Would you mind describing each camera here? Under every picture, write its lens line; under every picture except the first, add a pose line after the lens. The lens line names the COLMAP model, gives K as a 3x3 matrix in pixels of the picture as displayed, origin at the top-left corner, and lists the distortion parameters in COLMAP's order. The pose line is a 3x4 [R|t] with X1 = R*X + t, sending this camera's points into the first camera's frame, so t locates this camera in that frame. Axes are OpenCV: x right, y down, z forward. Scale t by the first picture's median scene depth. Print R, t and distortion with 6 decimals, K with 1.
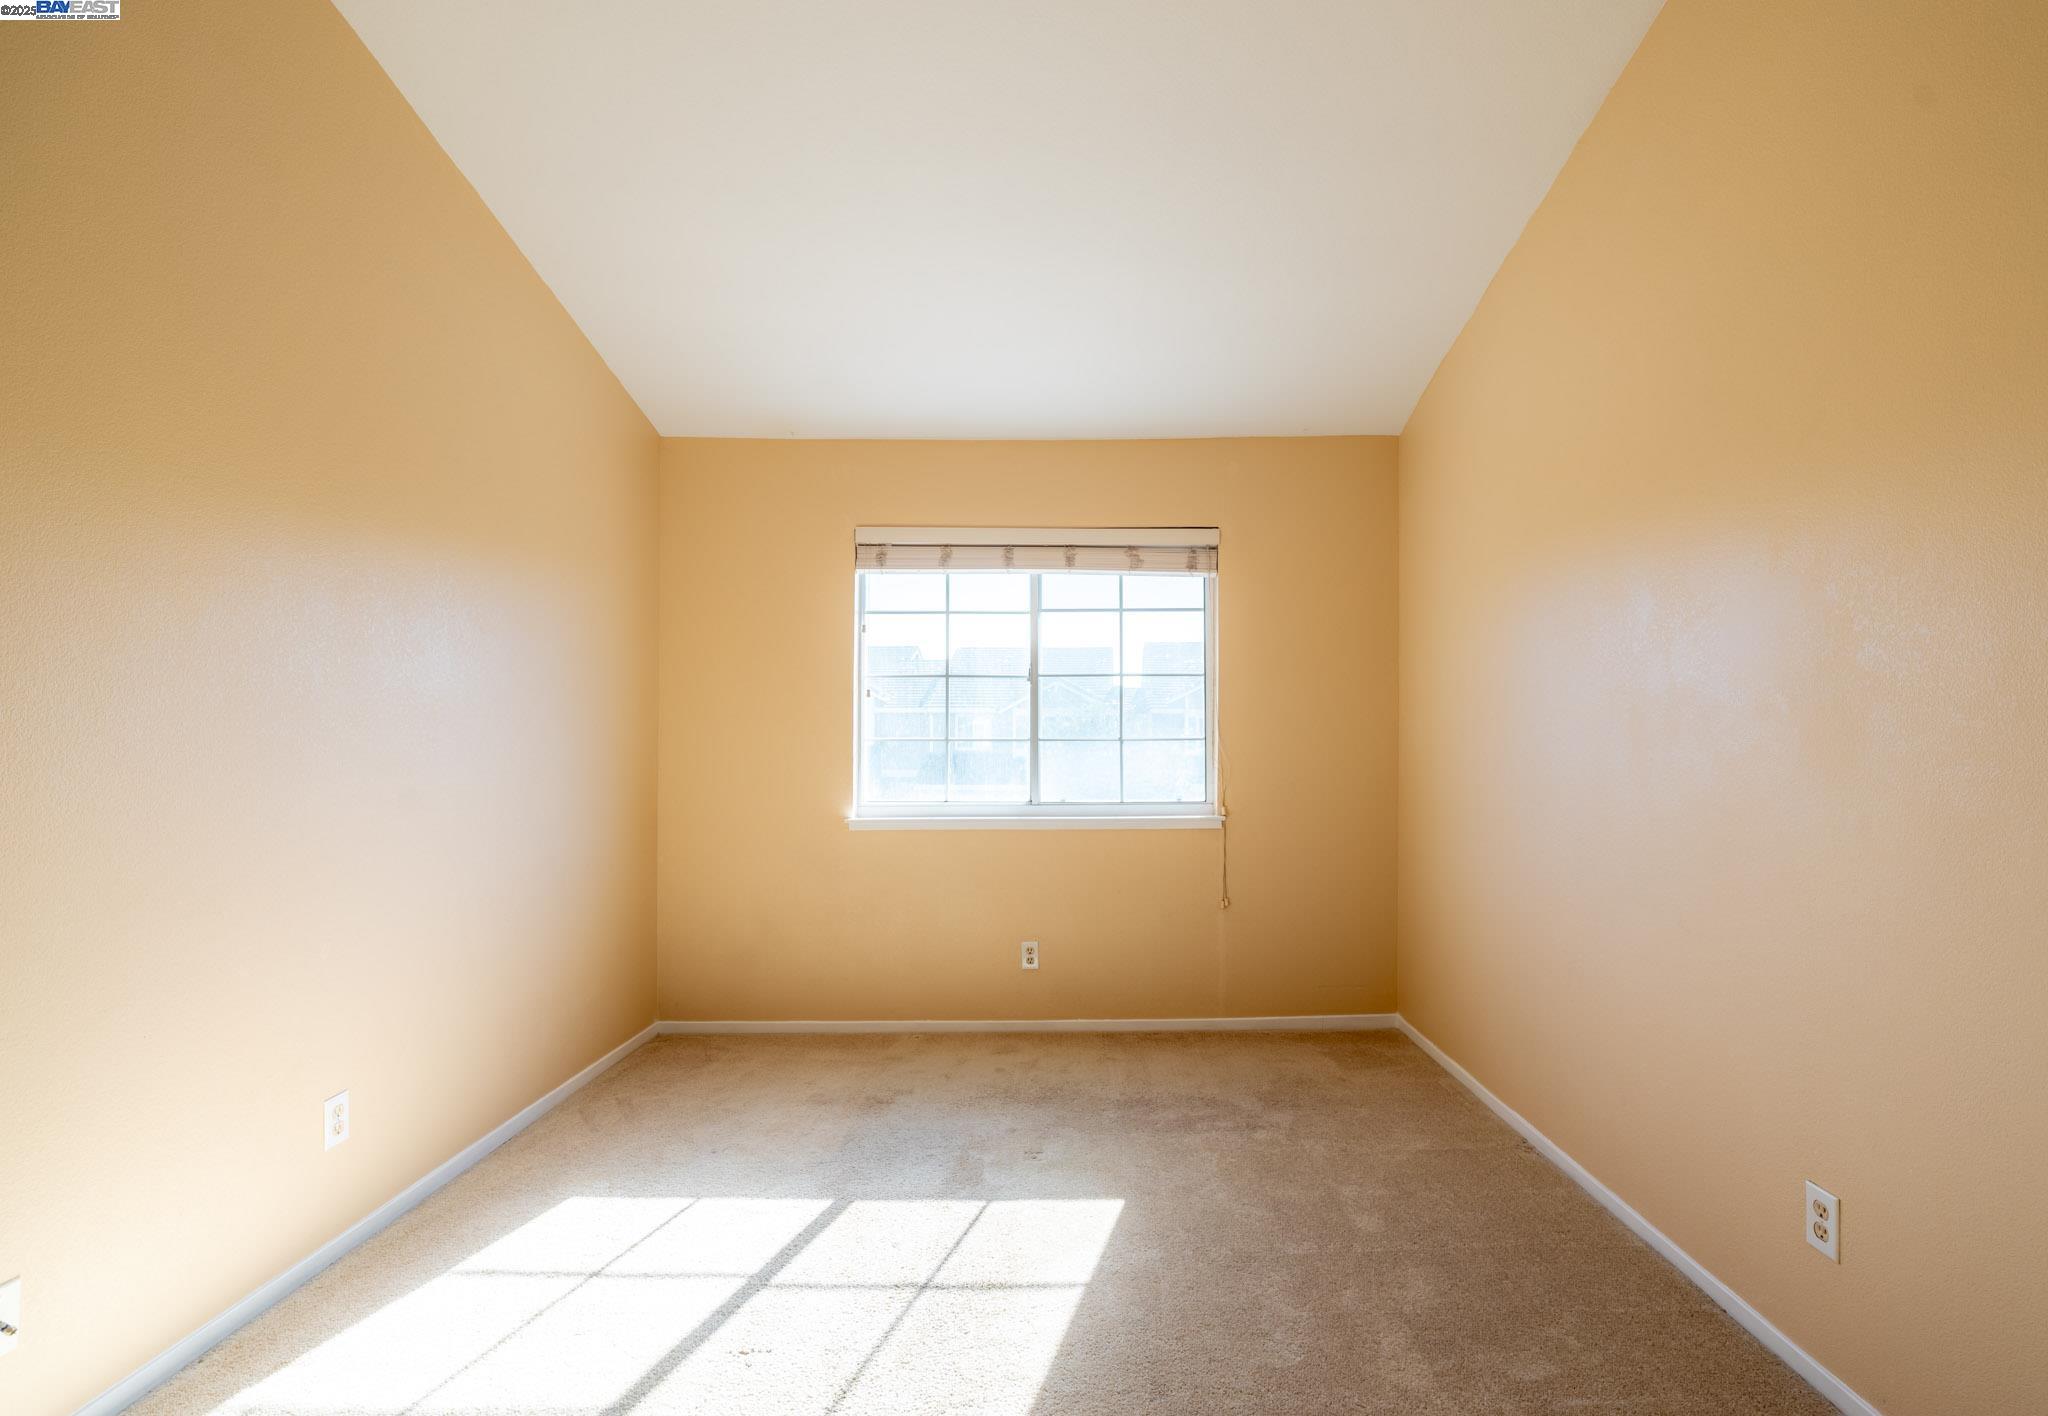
lens RADIAL K [[902.6, 0, 1016.7], [0, 902.6, 715.9], [0, 0, 1]] dist [-0.002032, -0.000315]
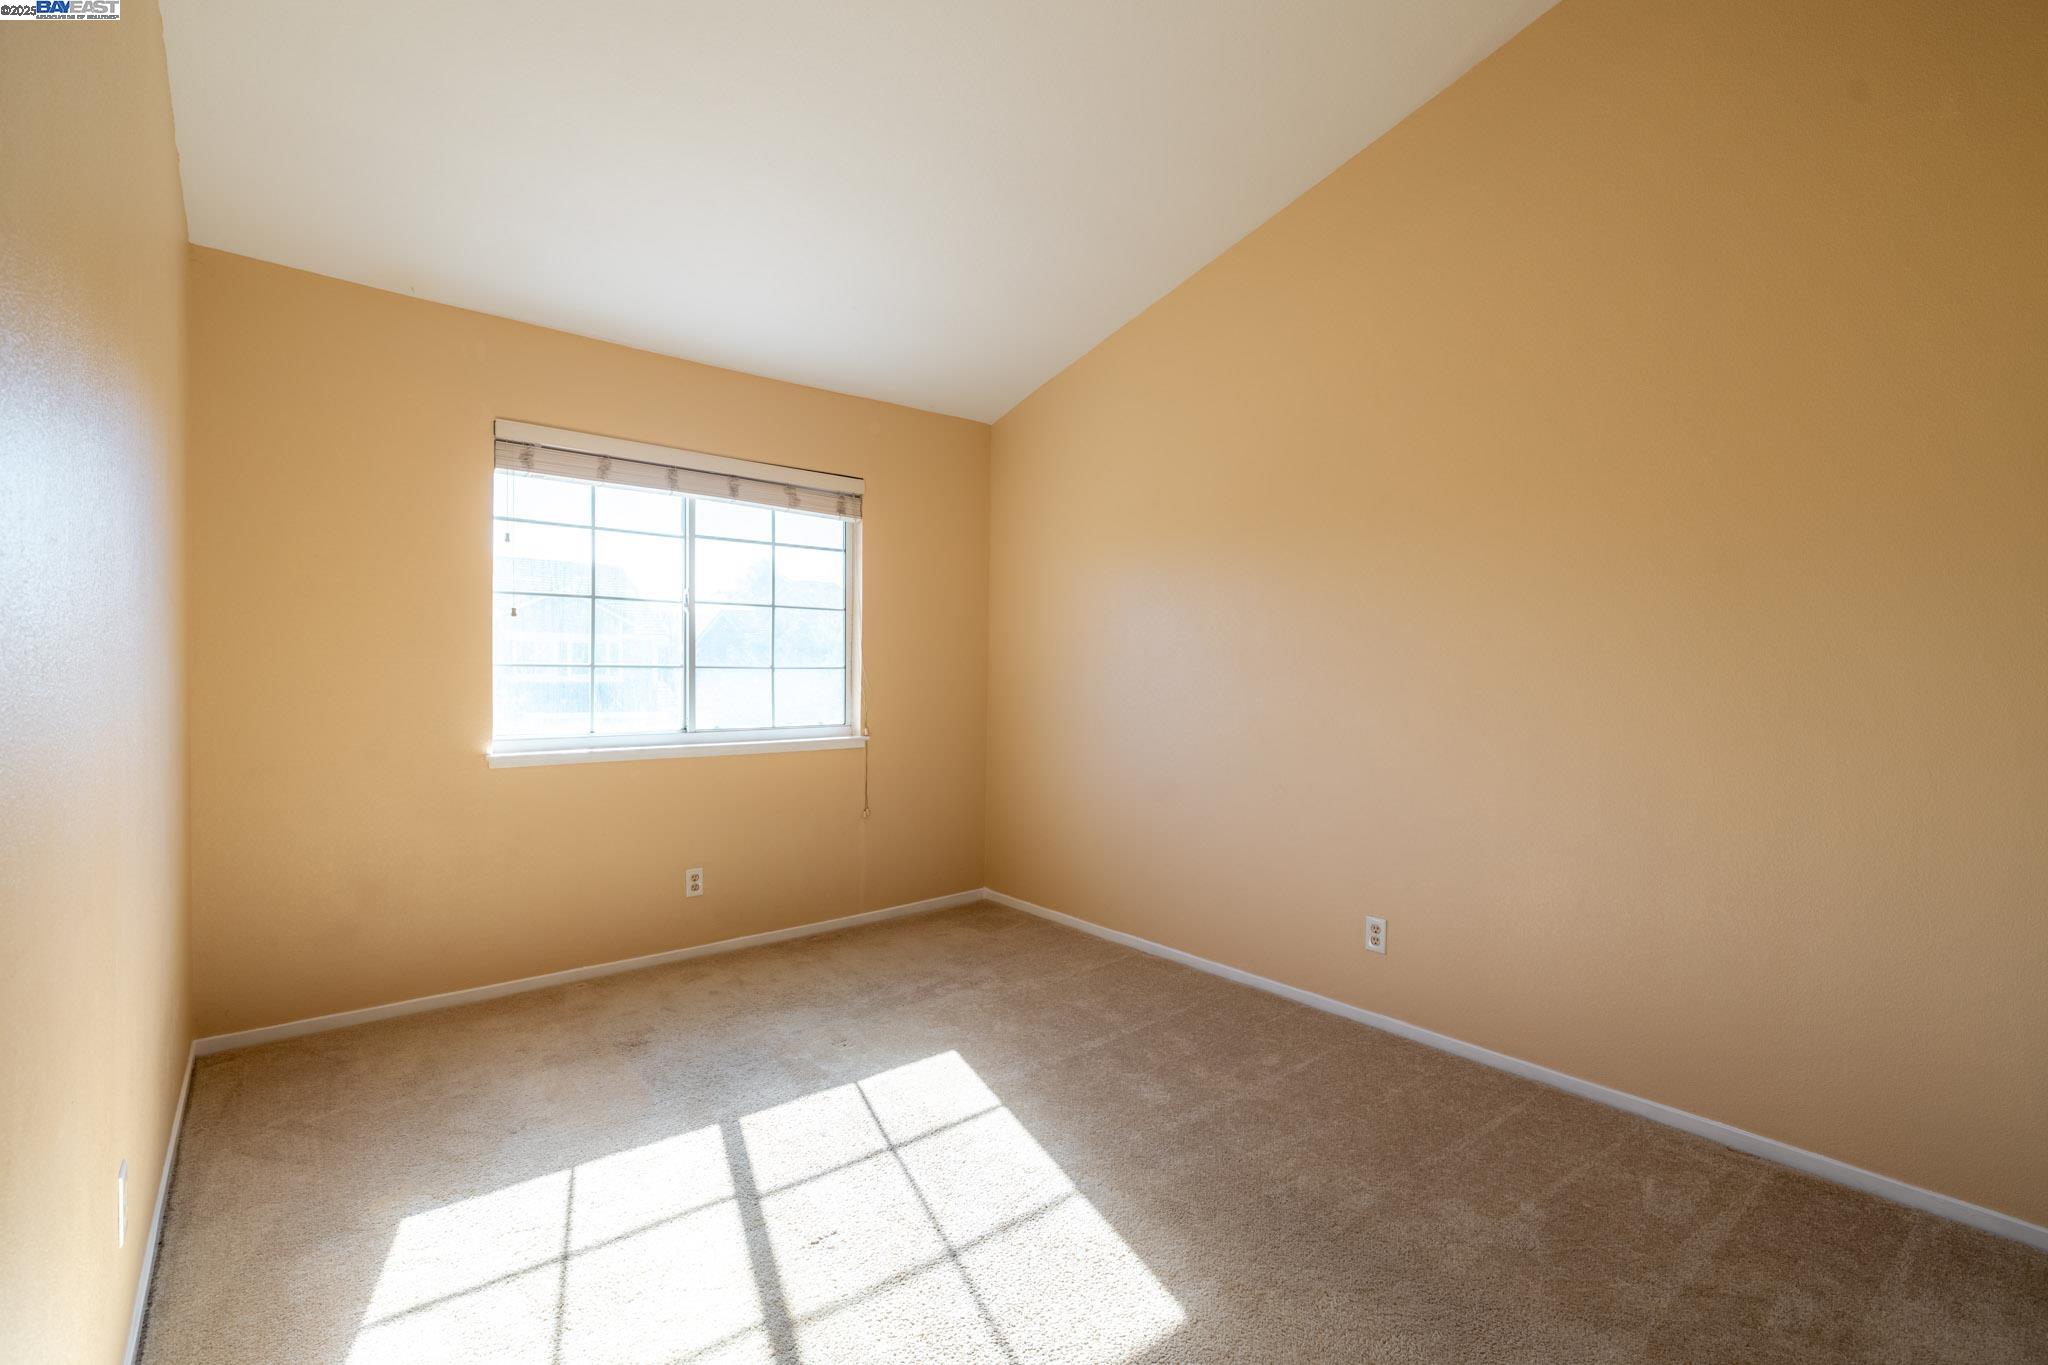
lens RADIAL K [[868.7, 0, 1026.9], [0, 868.7, 671.3], [0, 0, 1]] dist [0.001963, -0.000139]
pose [[0.786717, 0.008033, 0.617262, -0.291792], [-0.026586, 0.999428, 0.020878, 0.001639], [-0.616741, -0.032836, 0.786481, 0.023026]]
